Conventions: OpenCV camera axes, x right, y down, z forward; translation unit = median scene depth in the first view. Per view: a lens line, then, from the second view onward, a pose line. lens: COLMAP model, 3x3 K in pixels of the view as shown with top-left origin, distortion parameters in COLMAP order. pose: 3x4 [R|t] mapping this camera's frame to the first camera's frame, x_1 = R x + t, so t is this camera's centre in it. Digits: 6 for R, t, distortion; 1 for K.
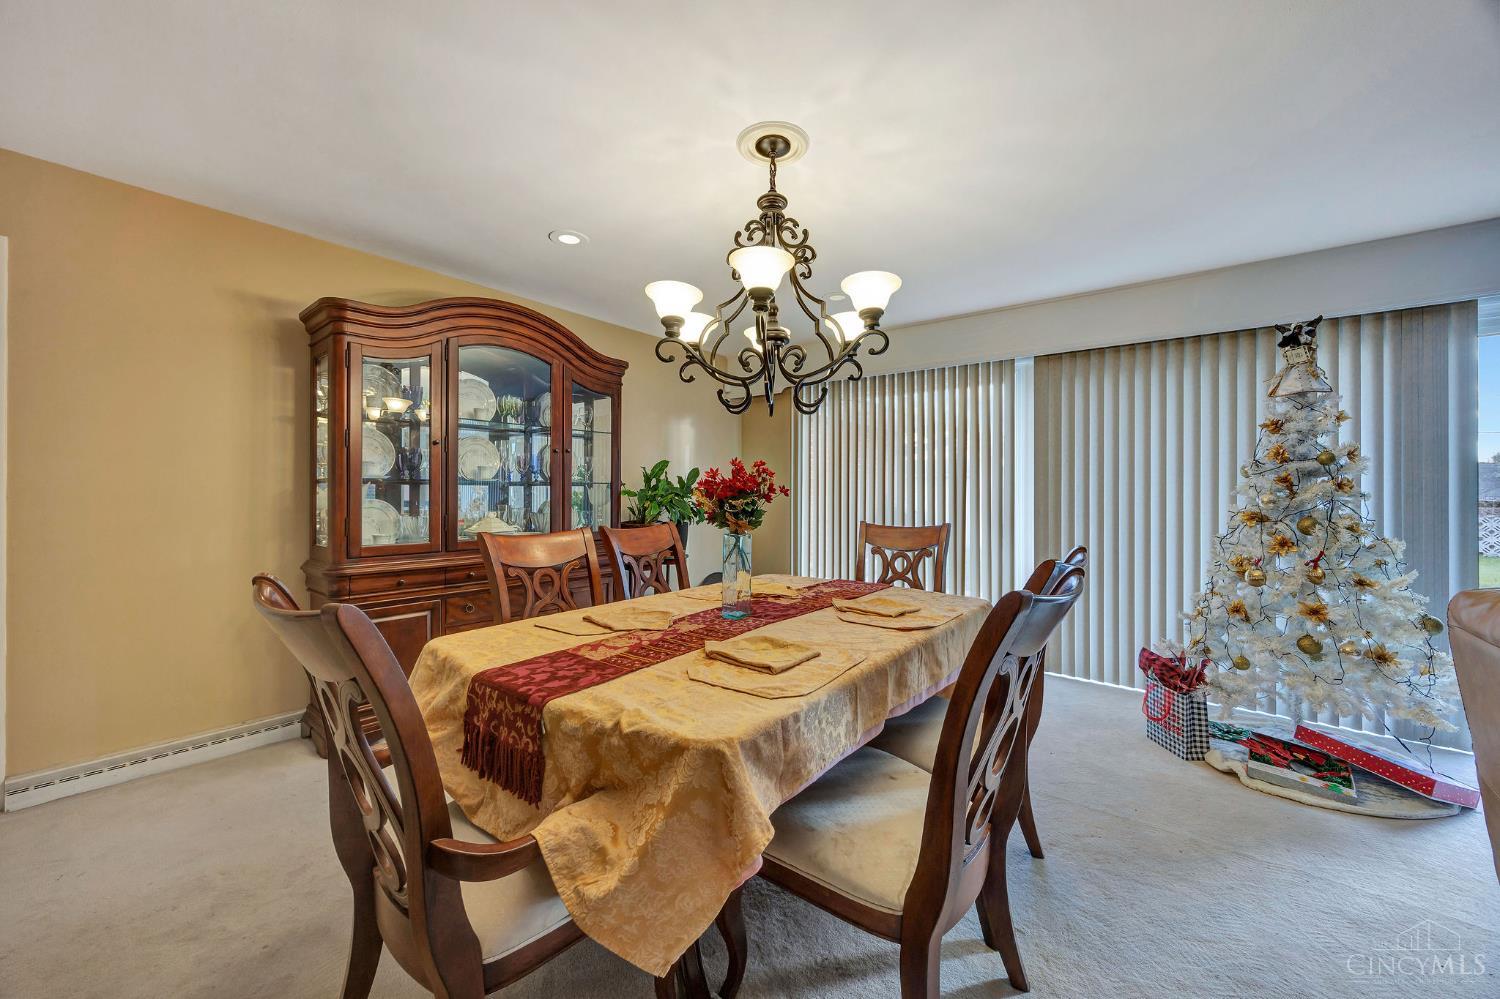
lens RADIAL K [[588.0, 0, 745.5], [0, 588.0, 480.2], [0, 0, 1]] dist [-0.004861, -0.000056]
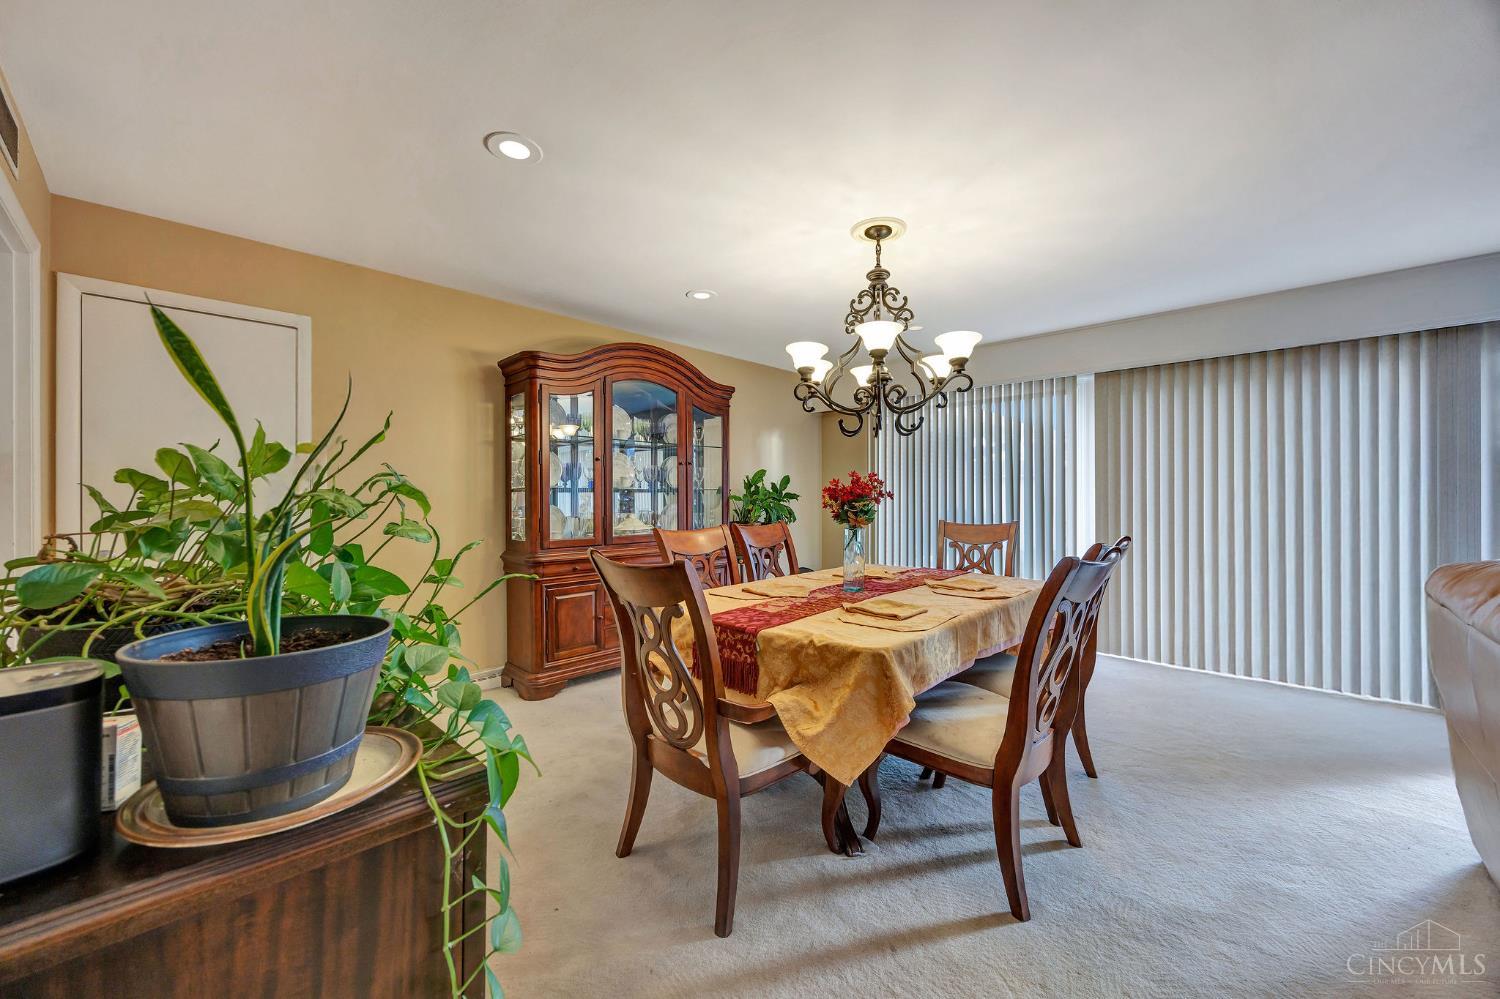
lens RADIAL K [[578.3, 0, 746.8], [0, 578.3, 490.1], [0, 0, 1]] dist [-0.005851, 0.000028]
pose [[0.995344, -0.008316, -0.096031, -0.127706], [0.009353, 0.999903, 0.010355, -0.010294], [0.095936, -0.011205, 0.995324, -0.317793]]
